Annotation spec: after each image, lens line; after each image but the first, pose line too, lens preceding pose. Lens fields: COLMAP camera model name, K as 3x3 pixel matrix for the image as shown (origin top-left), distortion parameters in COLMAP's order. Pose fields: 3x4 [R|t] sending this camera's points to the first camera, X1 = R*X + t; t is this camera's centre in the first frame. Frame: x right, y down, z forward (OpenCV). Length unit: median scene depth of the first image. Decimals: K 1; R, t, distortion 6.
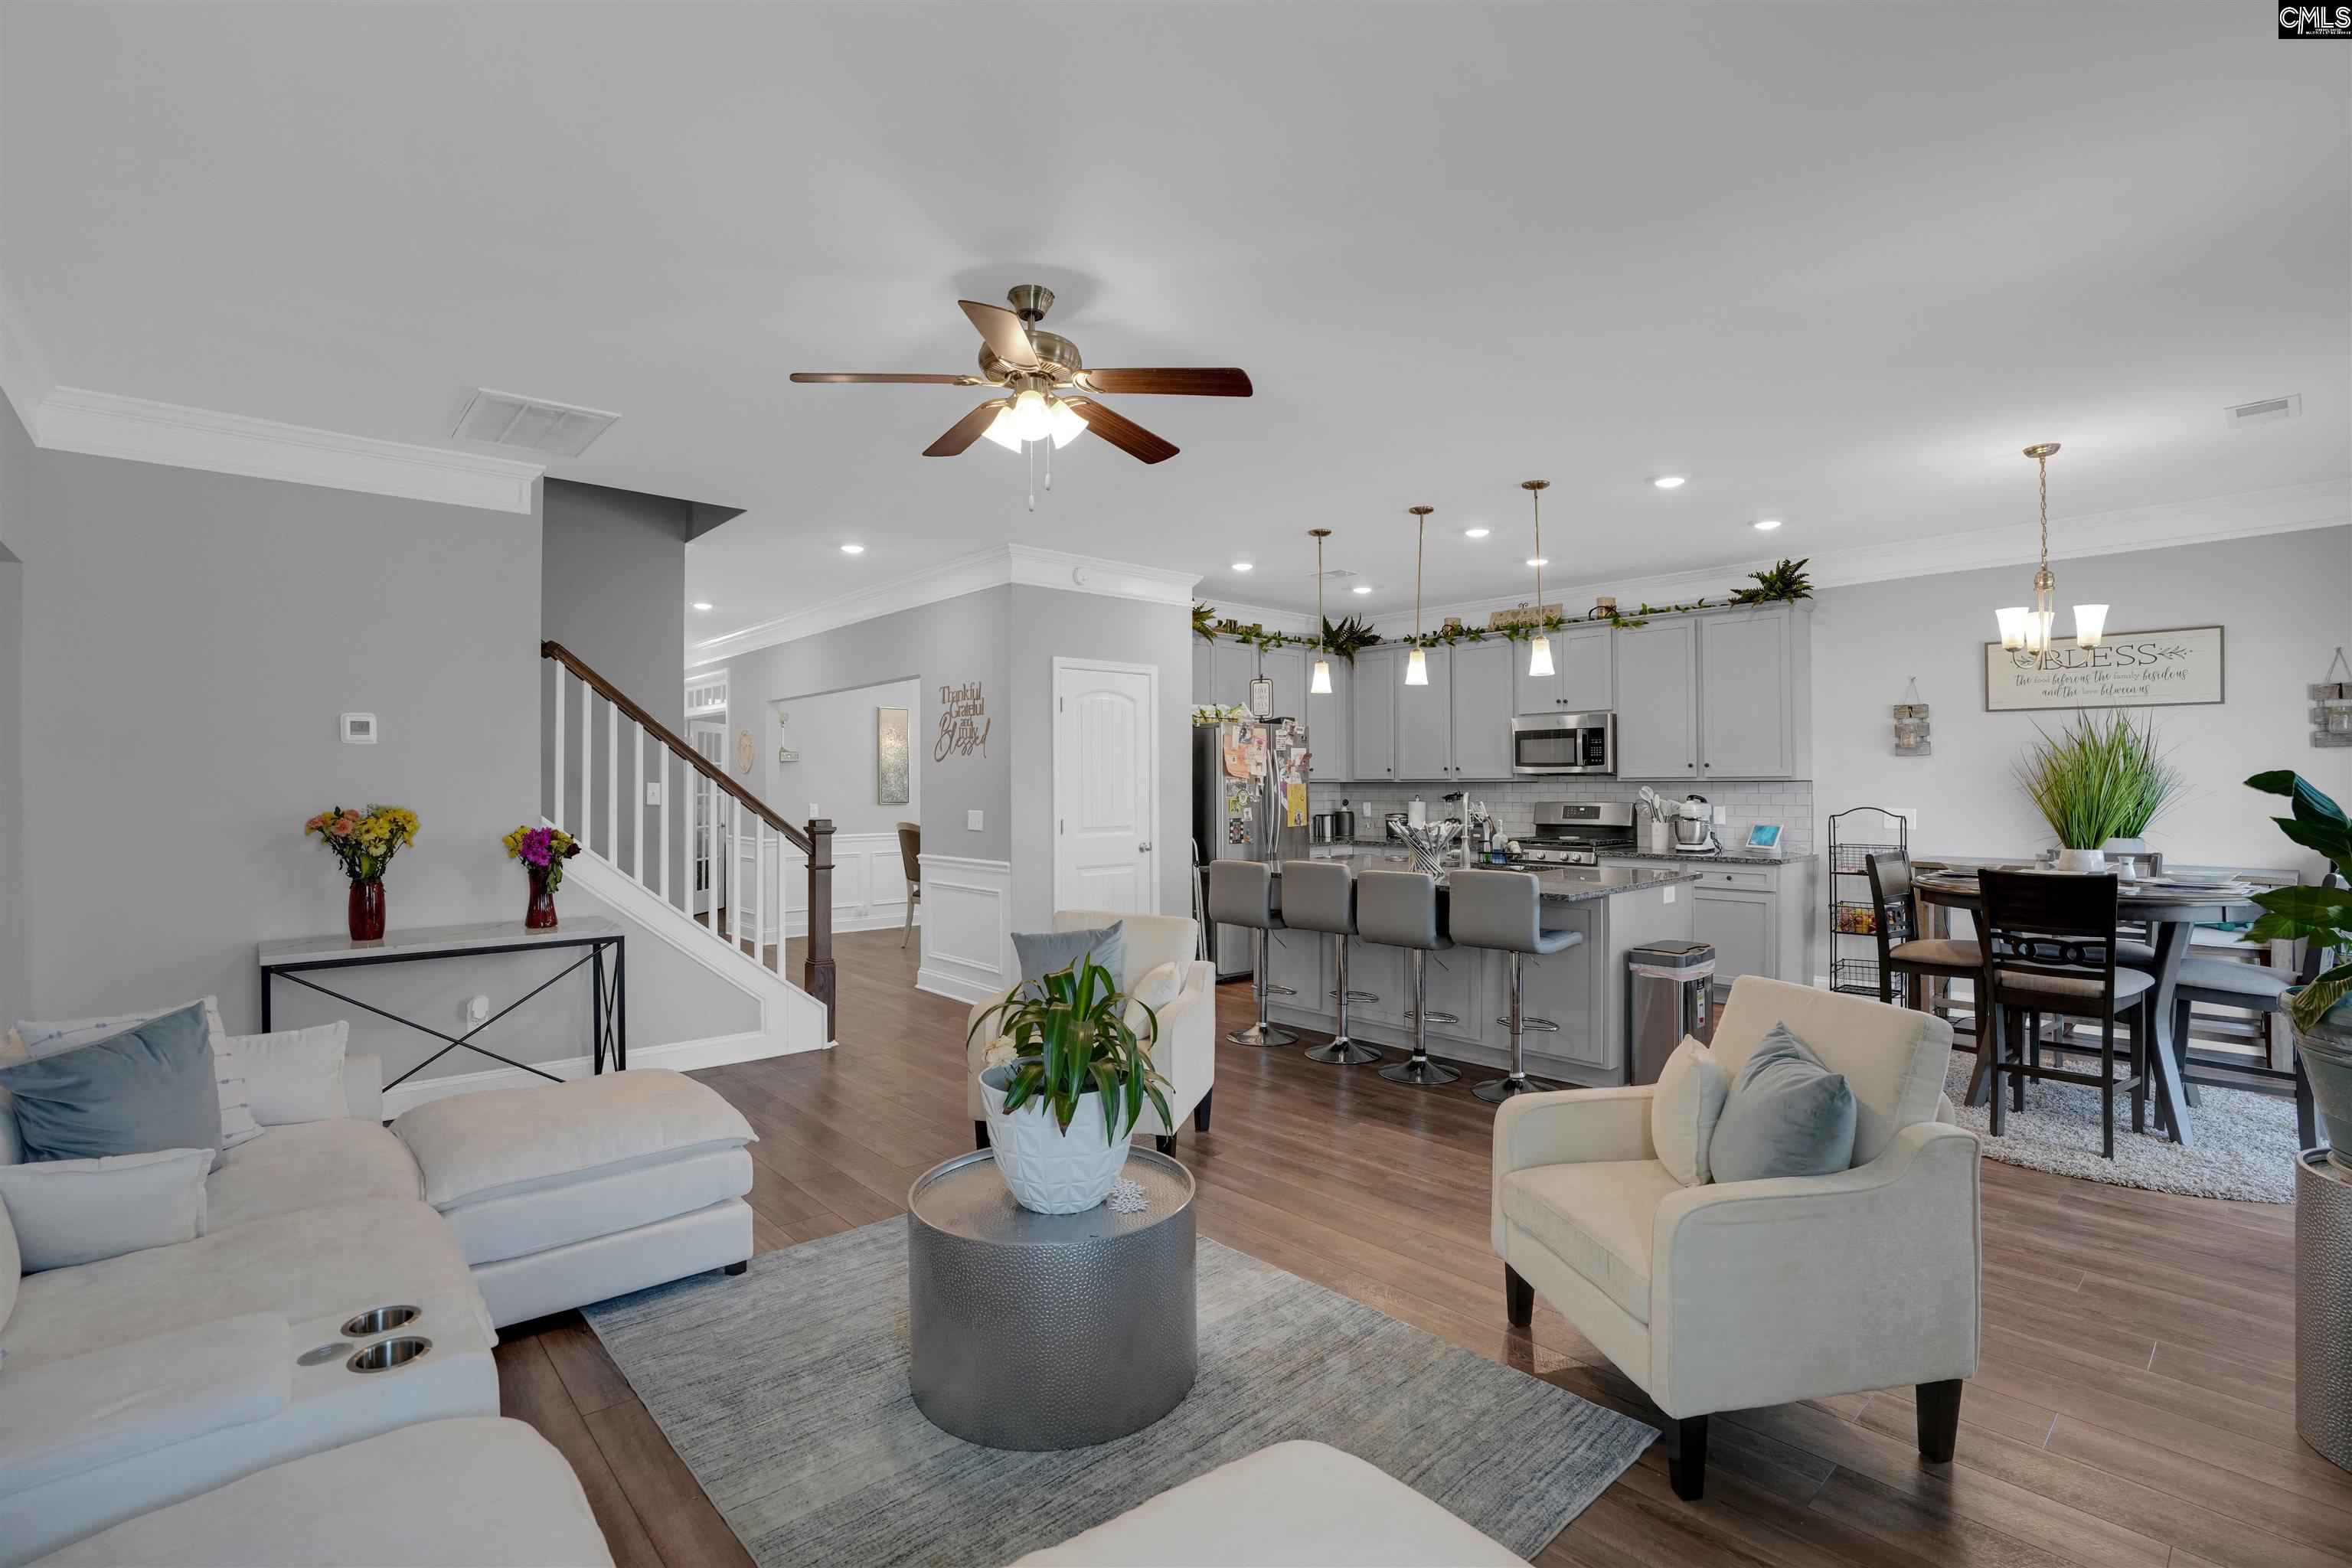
lens RADIAL K [[1091.1, 0, 1173.8], [0, 1091.1, 776.5], [0, 0, 1]] dist [-0.062145, 0.020499]
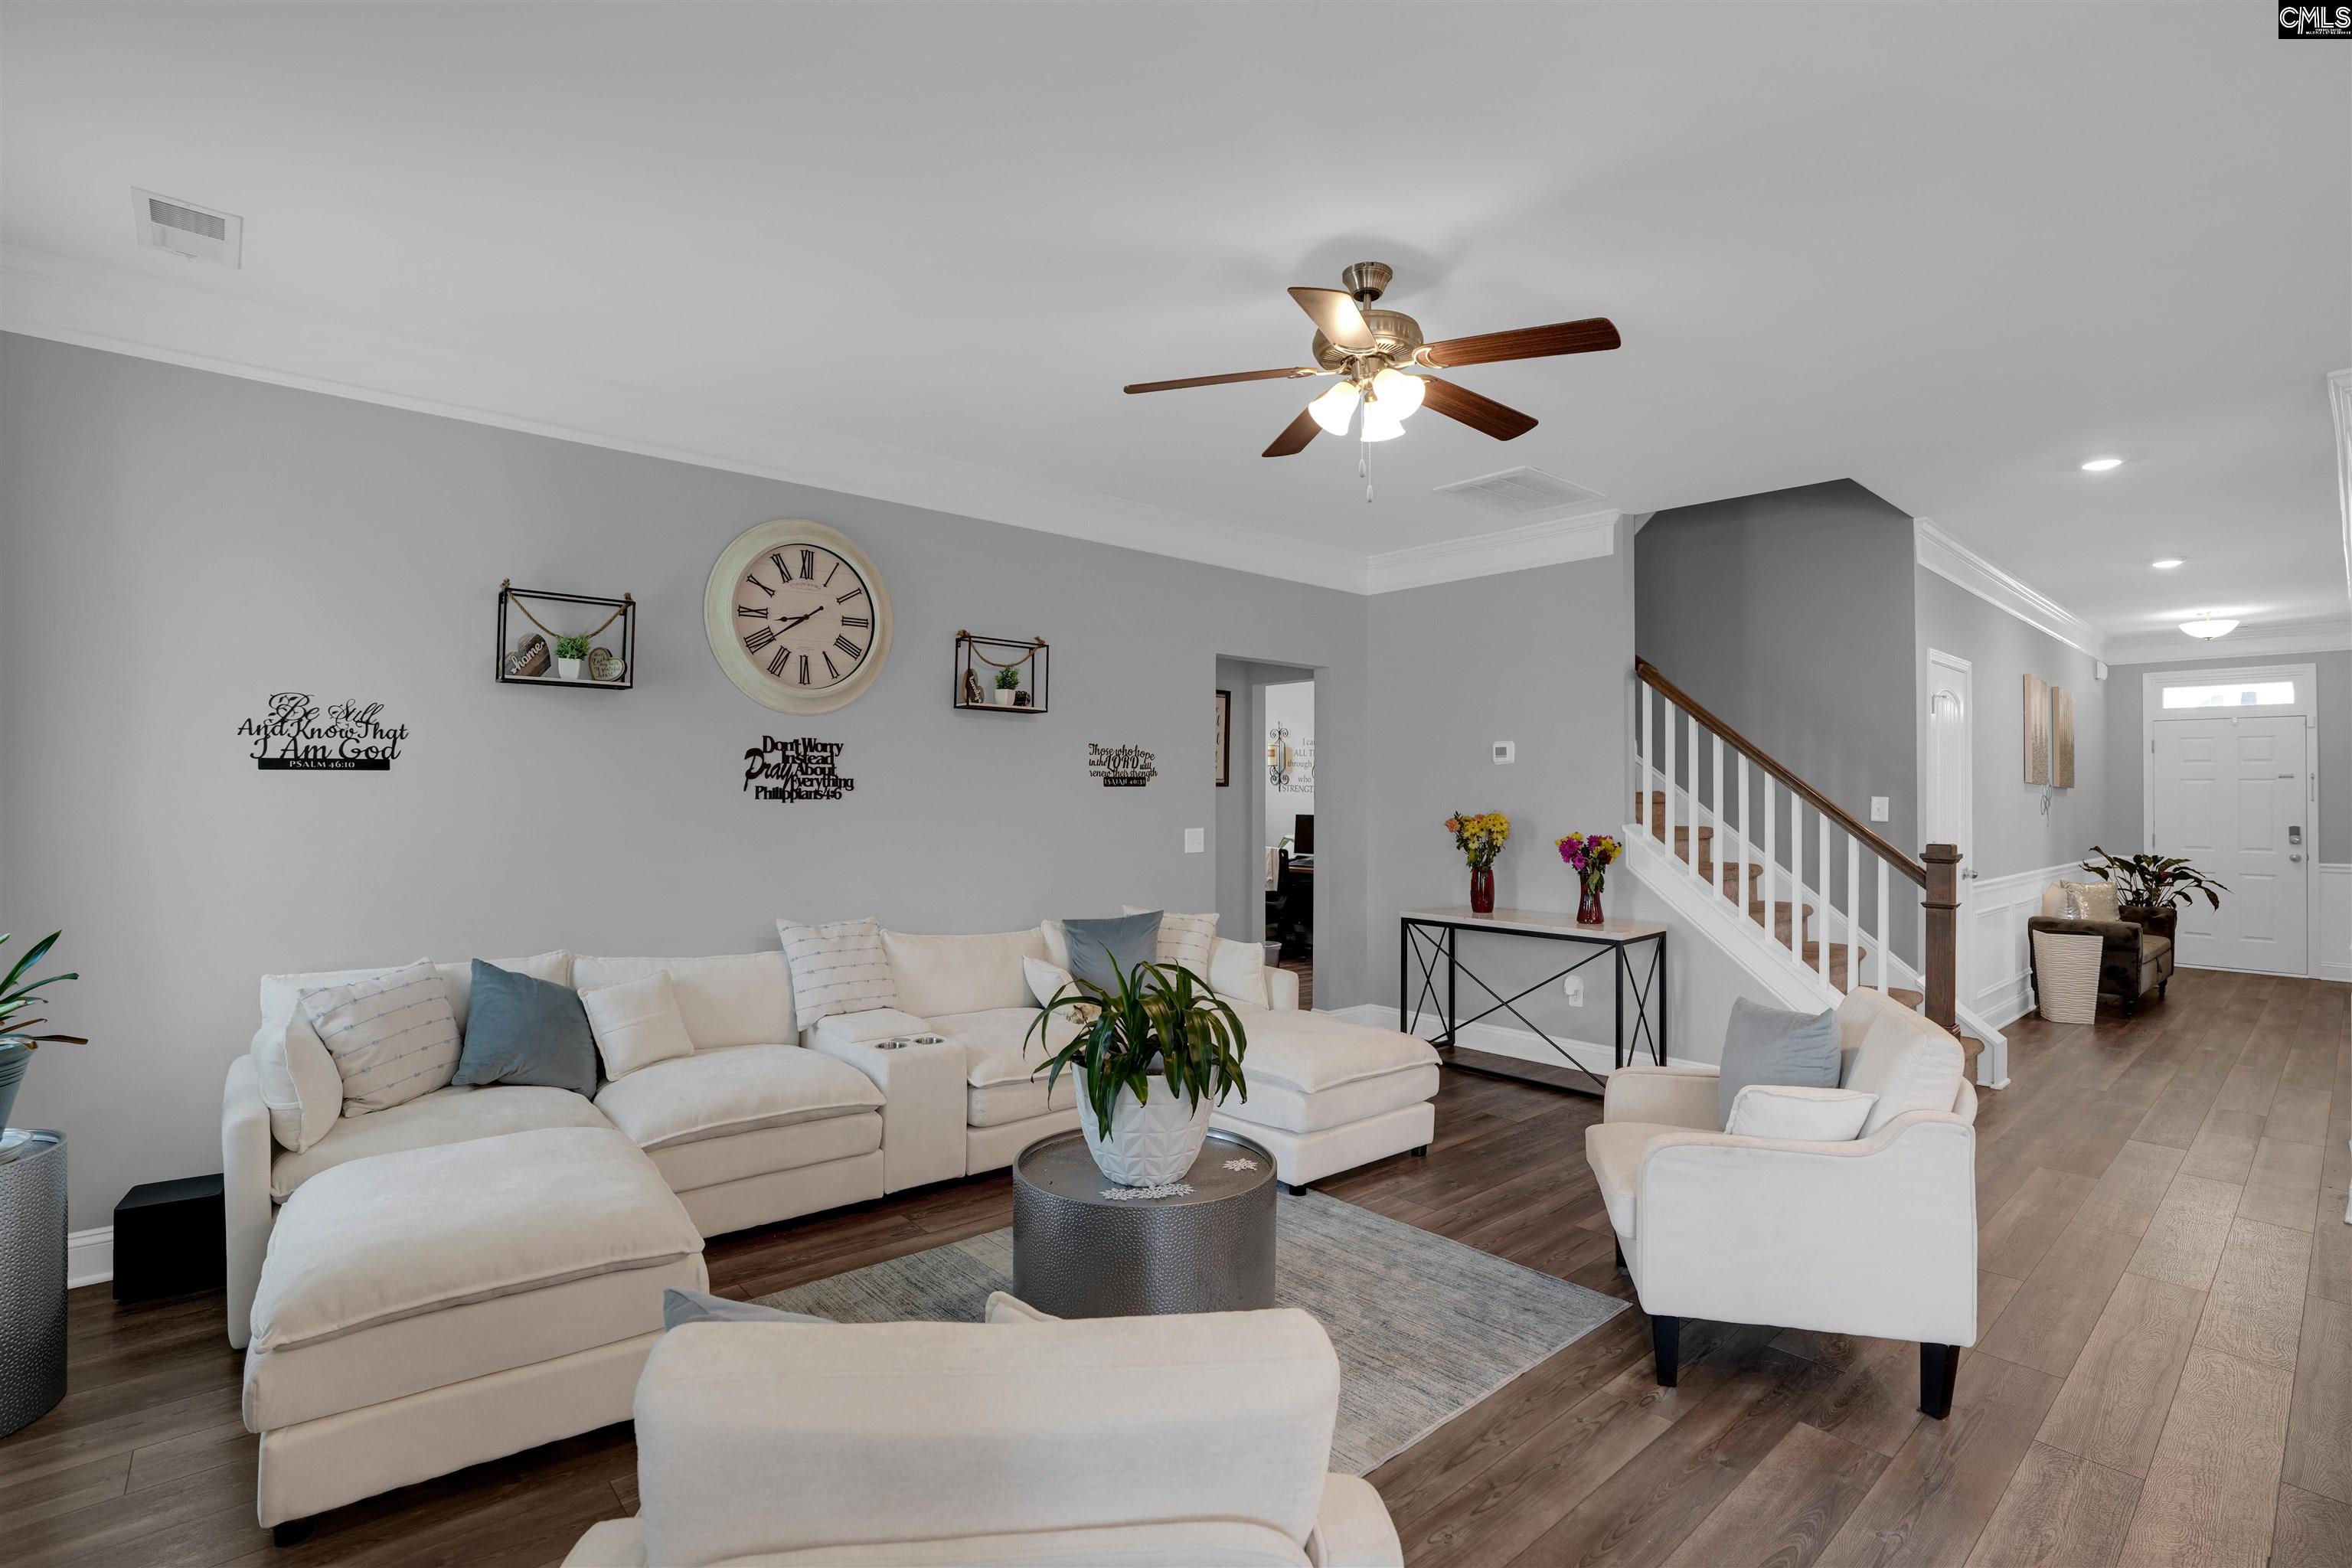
lens RADIAL K [[1091.1, 0, 1193.0], [0, 1091.1, 777.7], [0, 0, 1]] dist [-0.062145, 0.020499]
pose [[-0.008963, -0.013365, -0.999871, 0.347941], [-0.002155, 0.999909, -0.013346, 0.002547], [0.999958, 0.002035, -0.008991, 0.373950]]
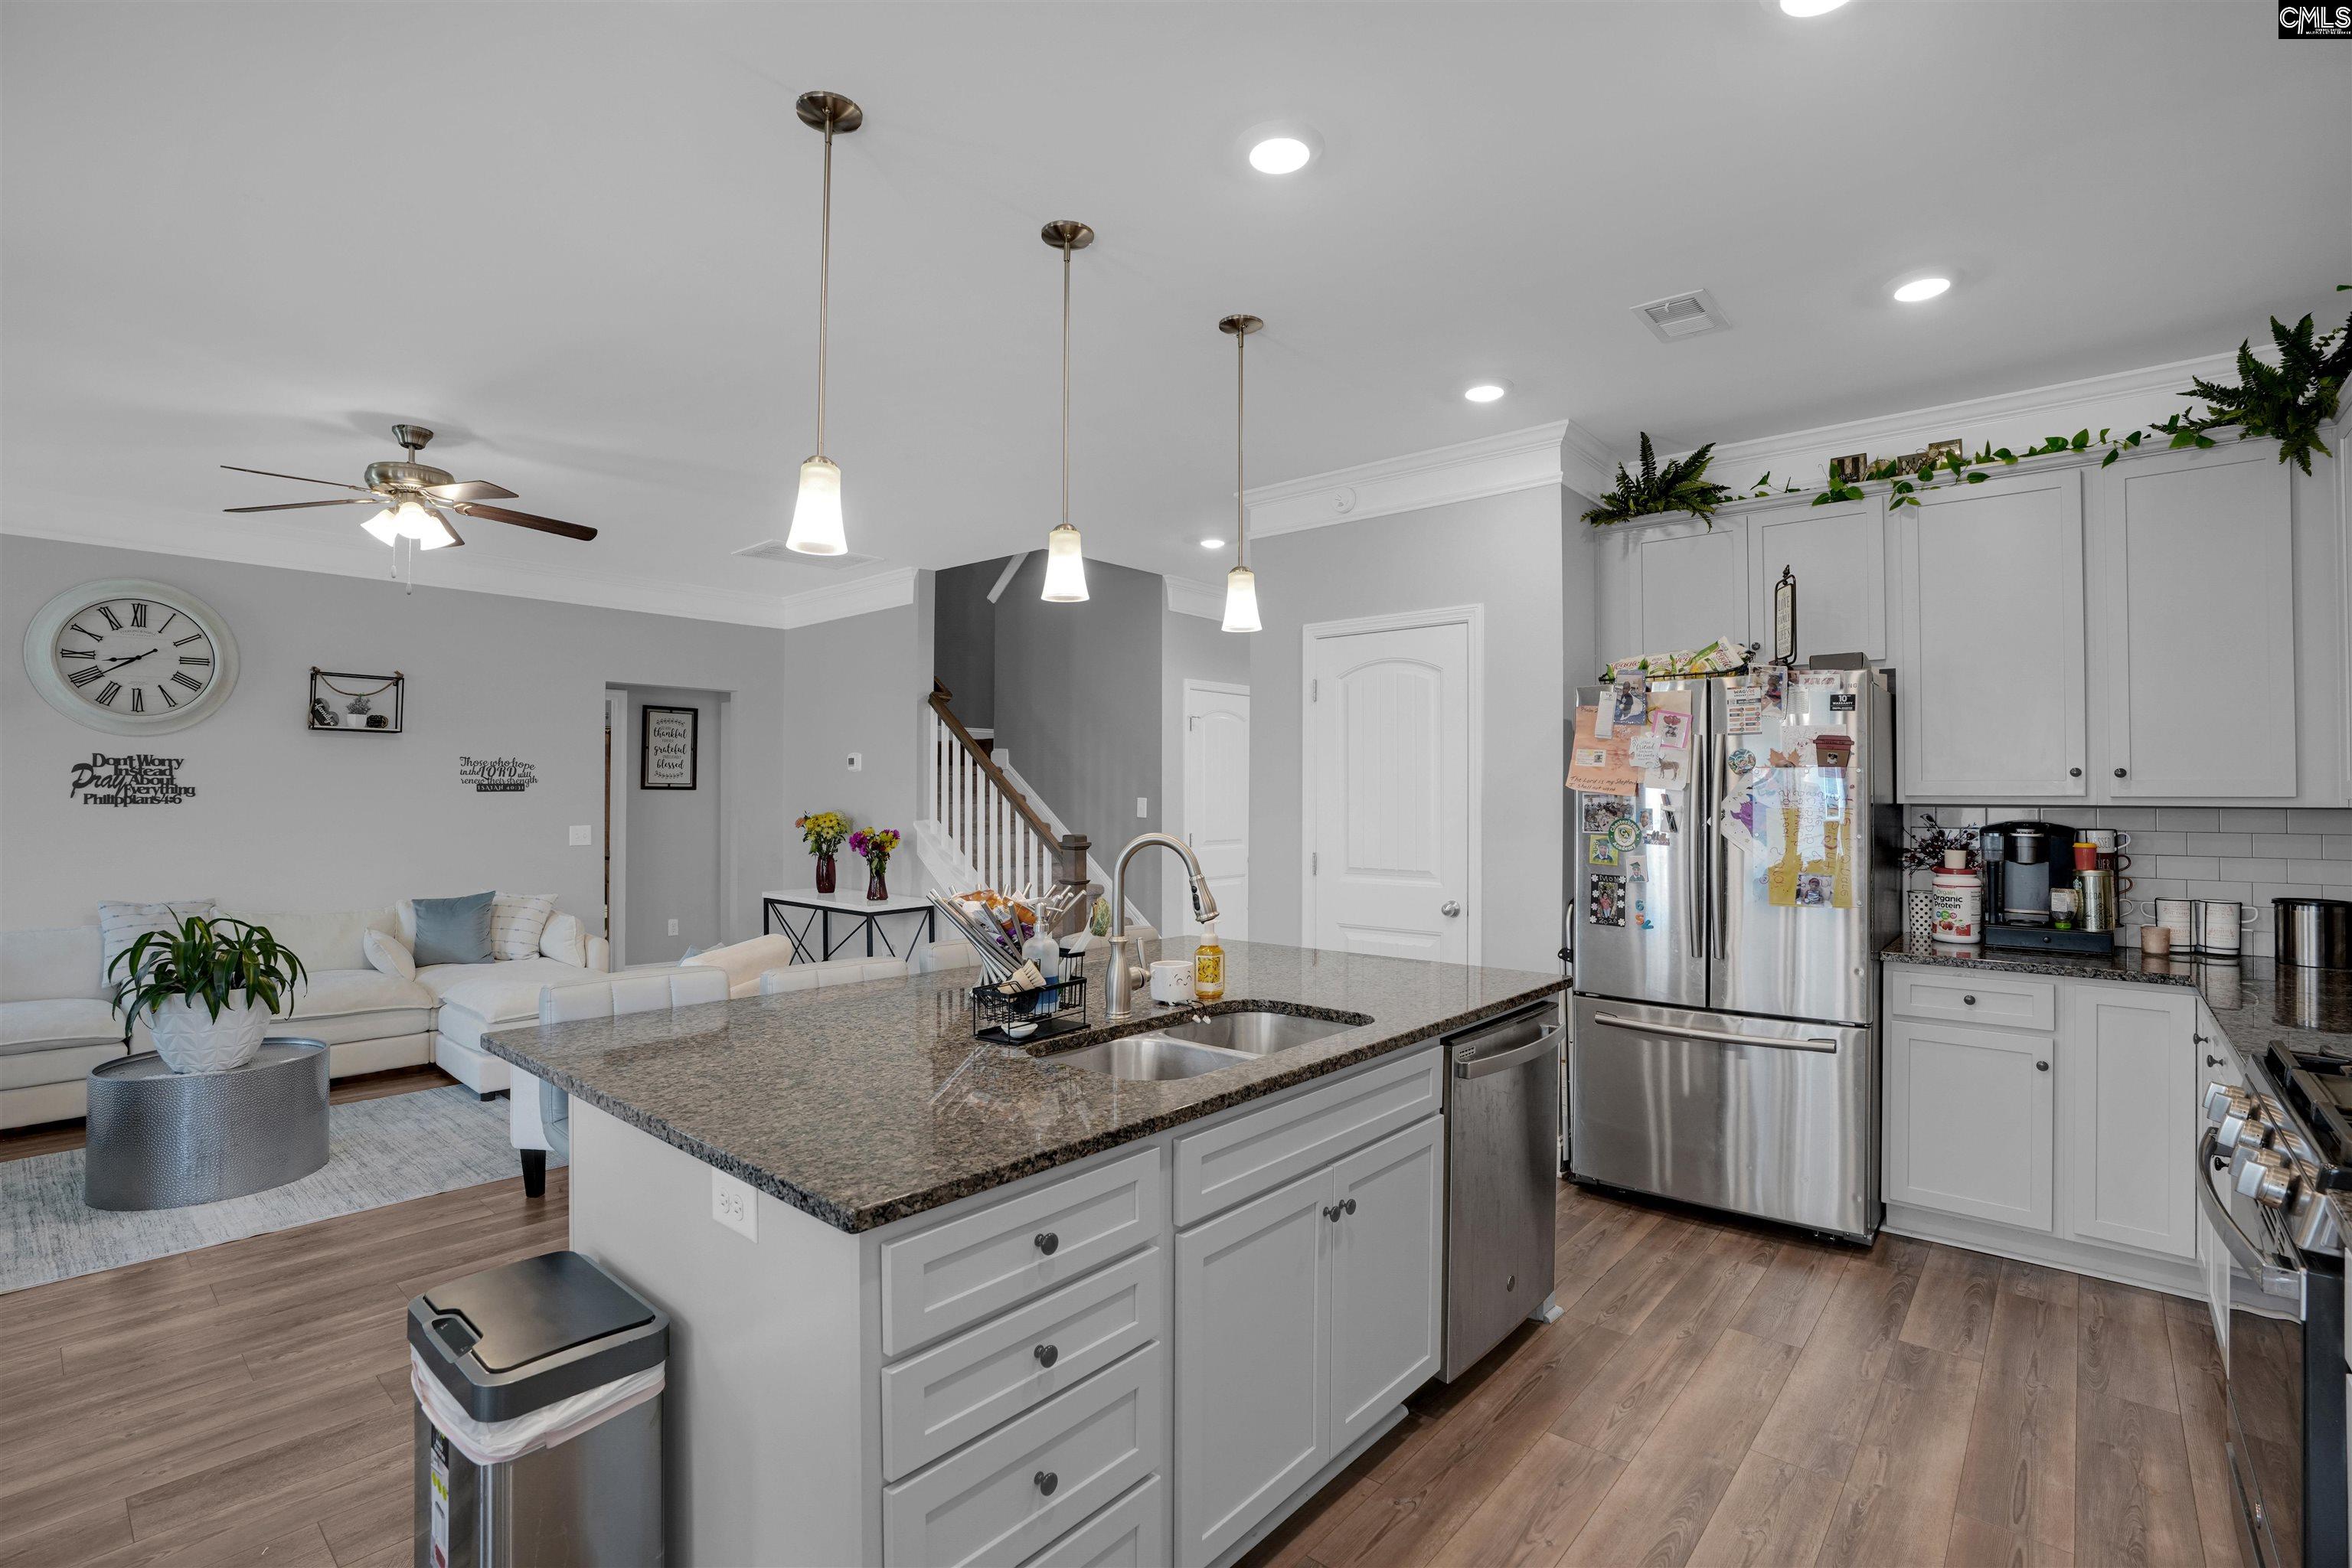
lens RADIAL K [[1091.1, 0, 1195.3], [0, 1091.1, 778.6], [0, 0, 1]] dist [-0.062145, 0.020499]
pose [[0.121426, -0.011419, -0.992535, 0.550395], [0.002130, 0.999935, -0.011244, -0.000928], [0.992598, -0.000749, 0.121443, 0.782956]]
